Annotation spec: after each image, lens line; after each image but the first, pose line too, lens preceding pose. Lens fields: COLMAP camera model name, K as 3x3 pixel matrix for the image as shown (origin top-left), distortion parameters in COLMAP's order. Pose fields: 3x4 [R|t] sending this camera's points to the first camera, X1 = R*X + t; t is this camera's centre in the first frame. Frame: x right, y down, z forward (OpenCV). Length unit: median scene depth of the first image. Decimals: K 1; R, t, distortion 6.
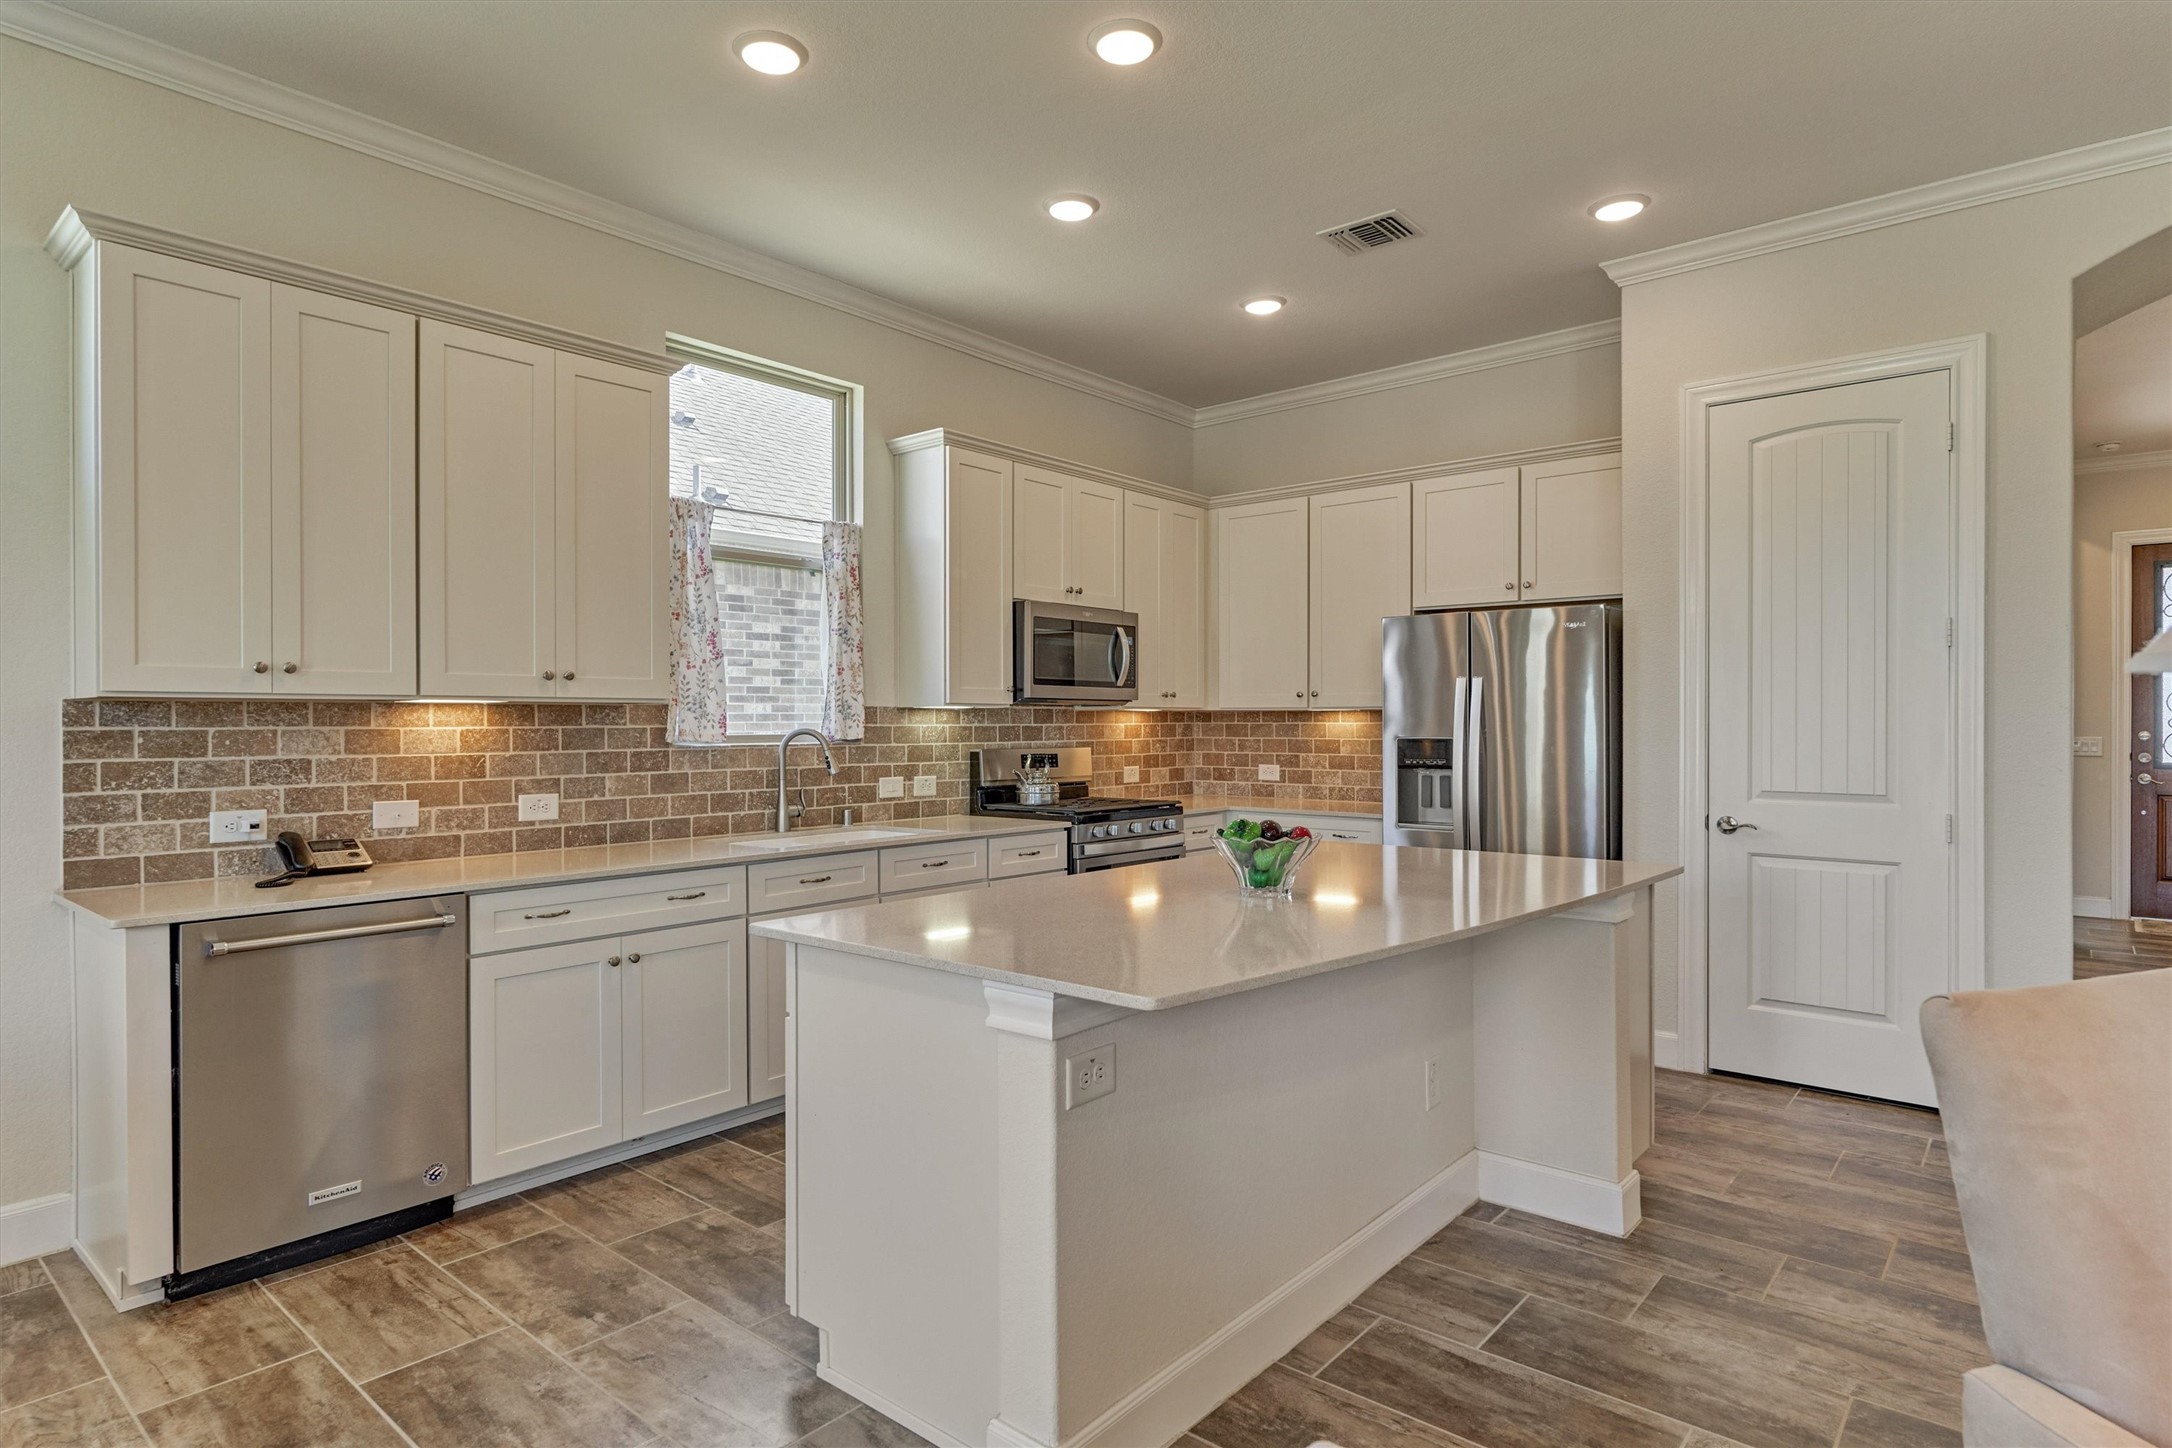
lens RADIAL K [[1168.3, 0, 1073.0], [0, 1168.3, 723.5], [0, 0, 1]] dist [0.001979, 0.001568]
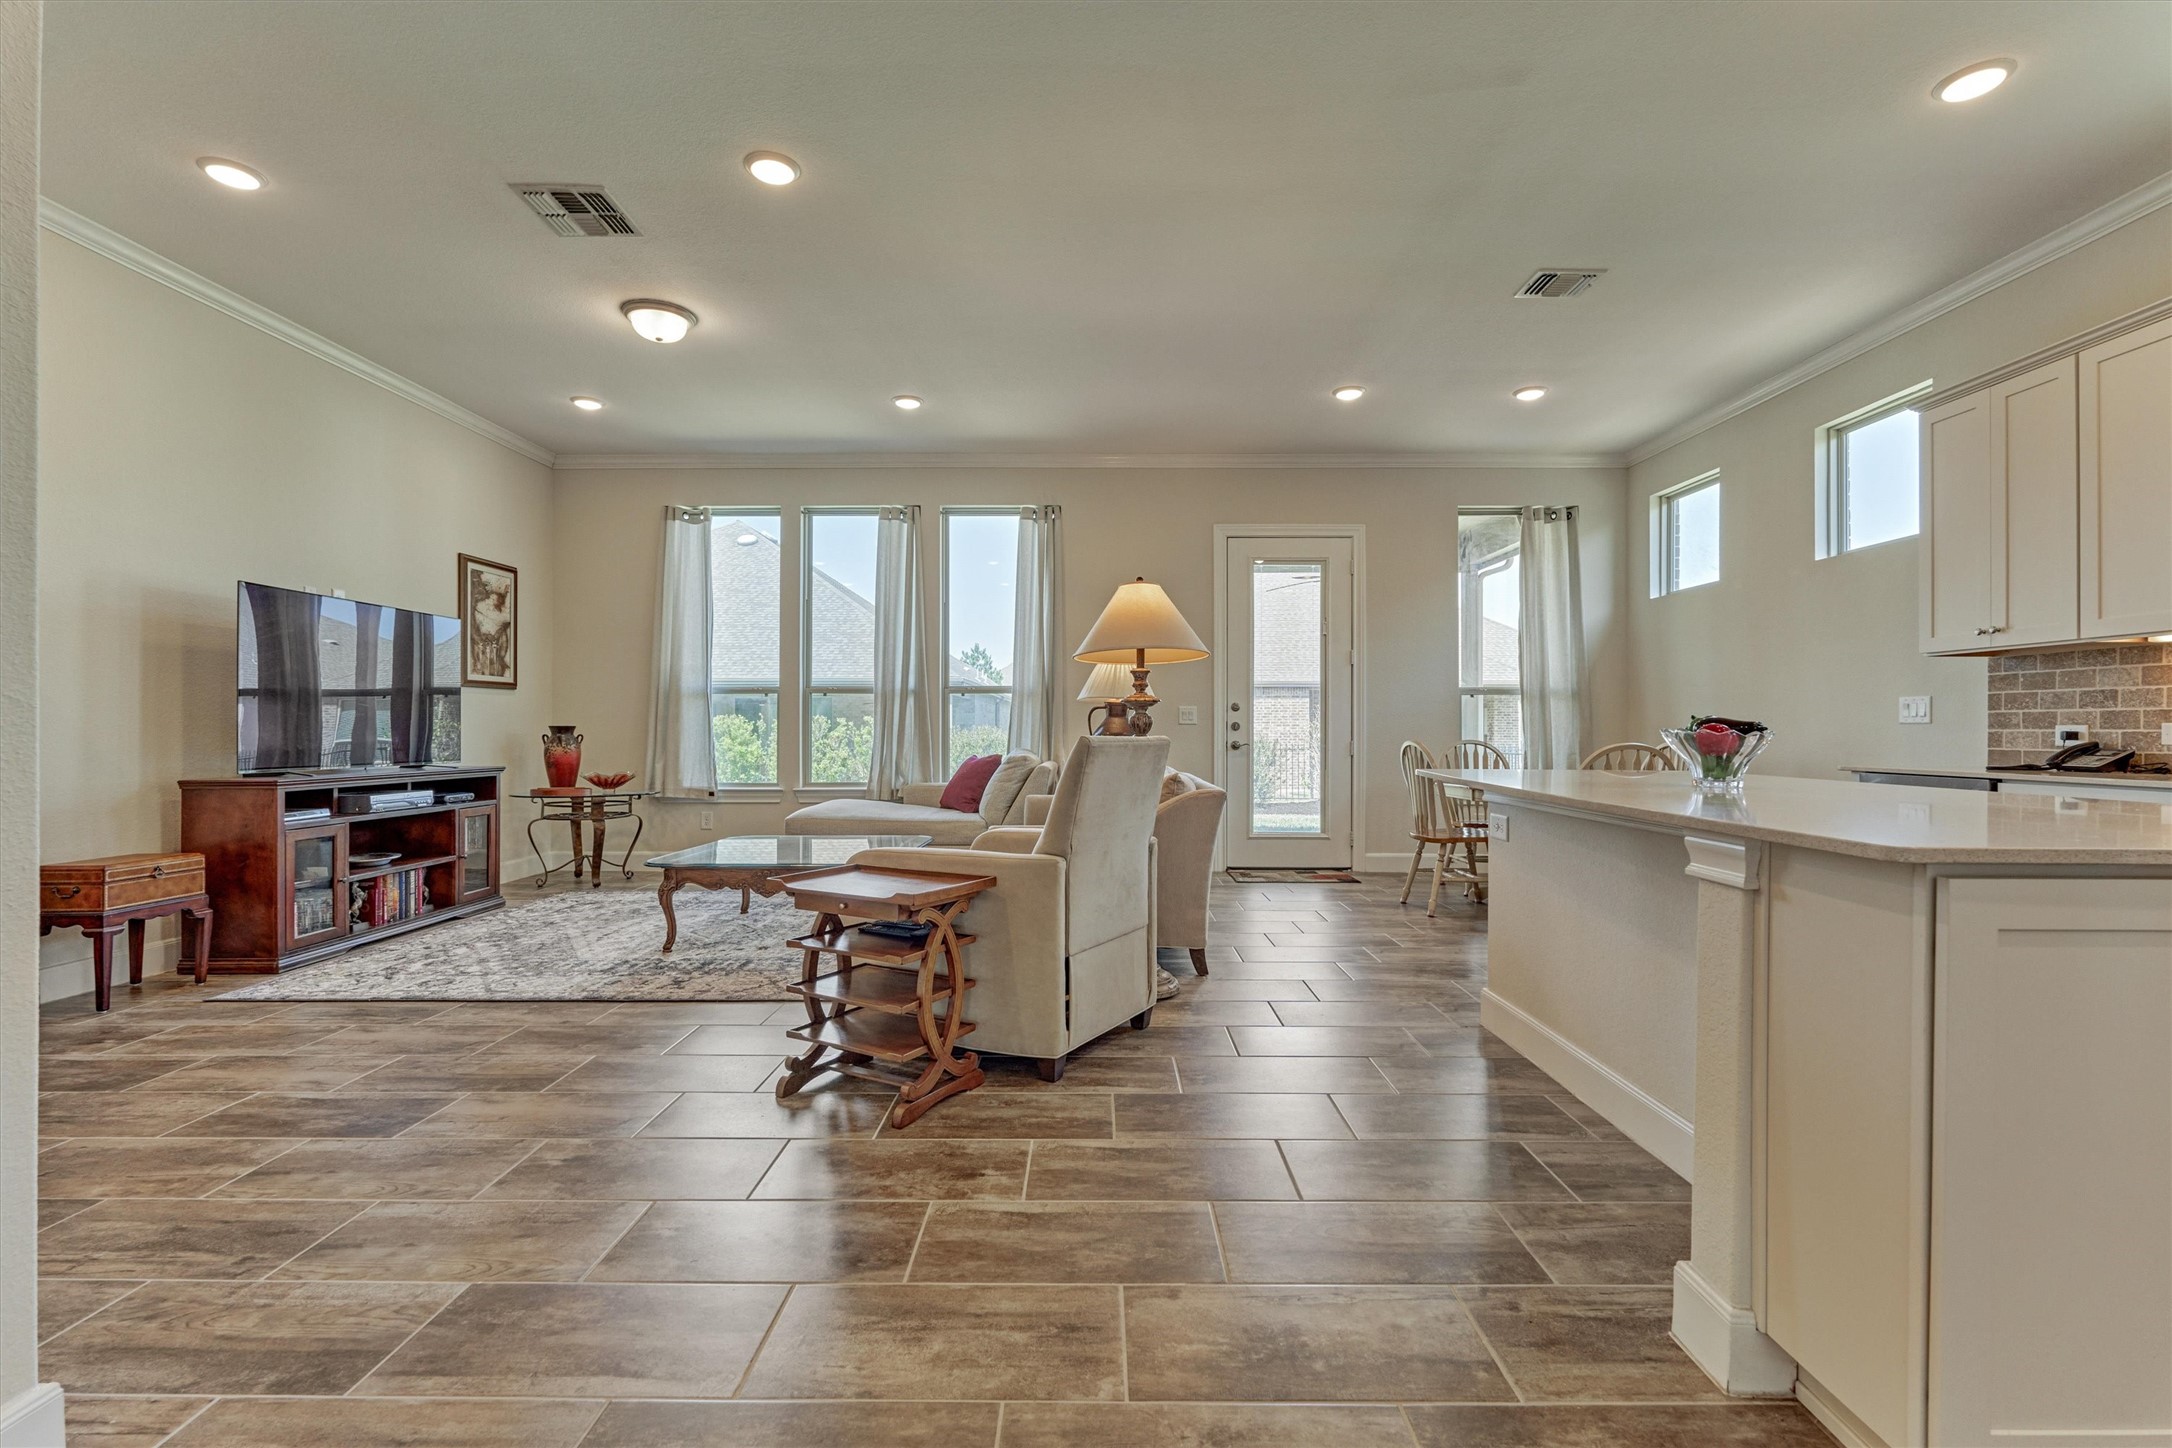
lens RADIAL K [[958.0, 0, 1086.3], [0, 958.0, 726.5], [0, 0, 1]] dist [-0.003145, -0.000283]
pose [[-0.764114, -0.002632, -0.645076, 0.887288], [-0.003428, 0.999994, -0.000019, 0.070494], [0.645072, 0.002197, -0.764118, 0.978860]]
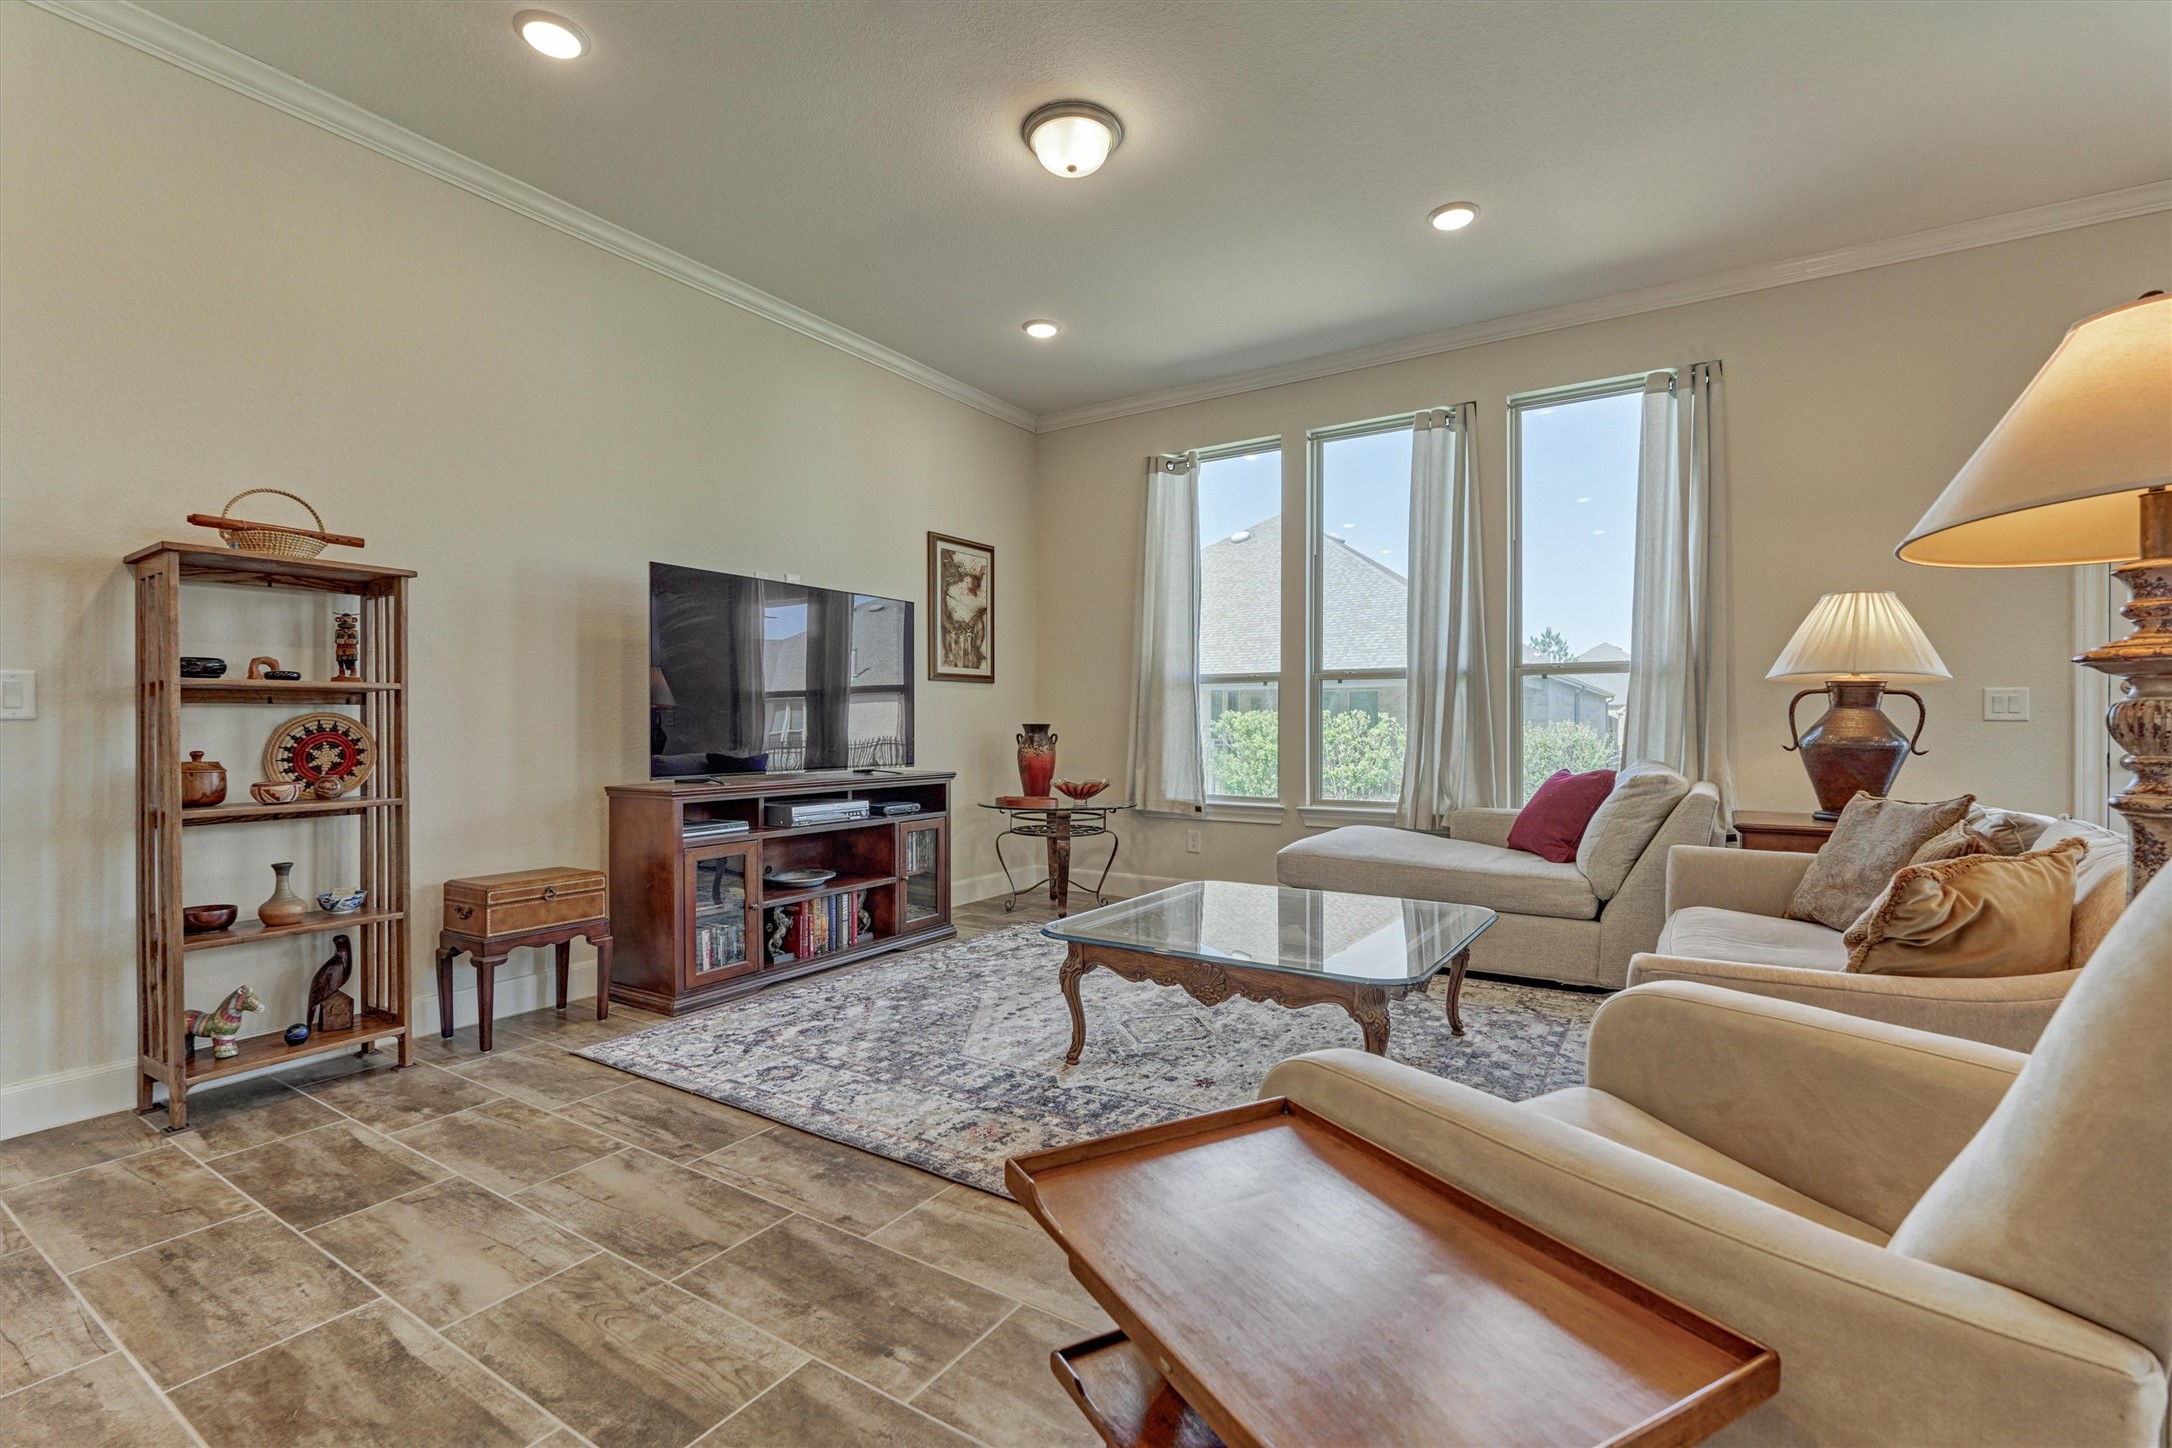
lens RADIAL K [[958.0, 0, 1090.6], [0, 958.0, 724.8], [0, 0, 1]] dist [-0.003145, -0.000283]
pose [[-0.989794, -0.000527, -0.142507, 0.608741], [-0.001174, 0.999989, 0.004459, 0.066567], [0.142503, 0.004581, -0.989784, 0.512818]]
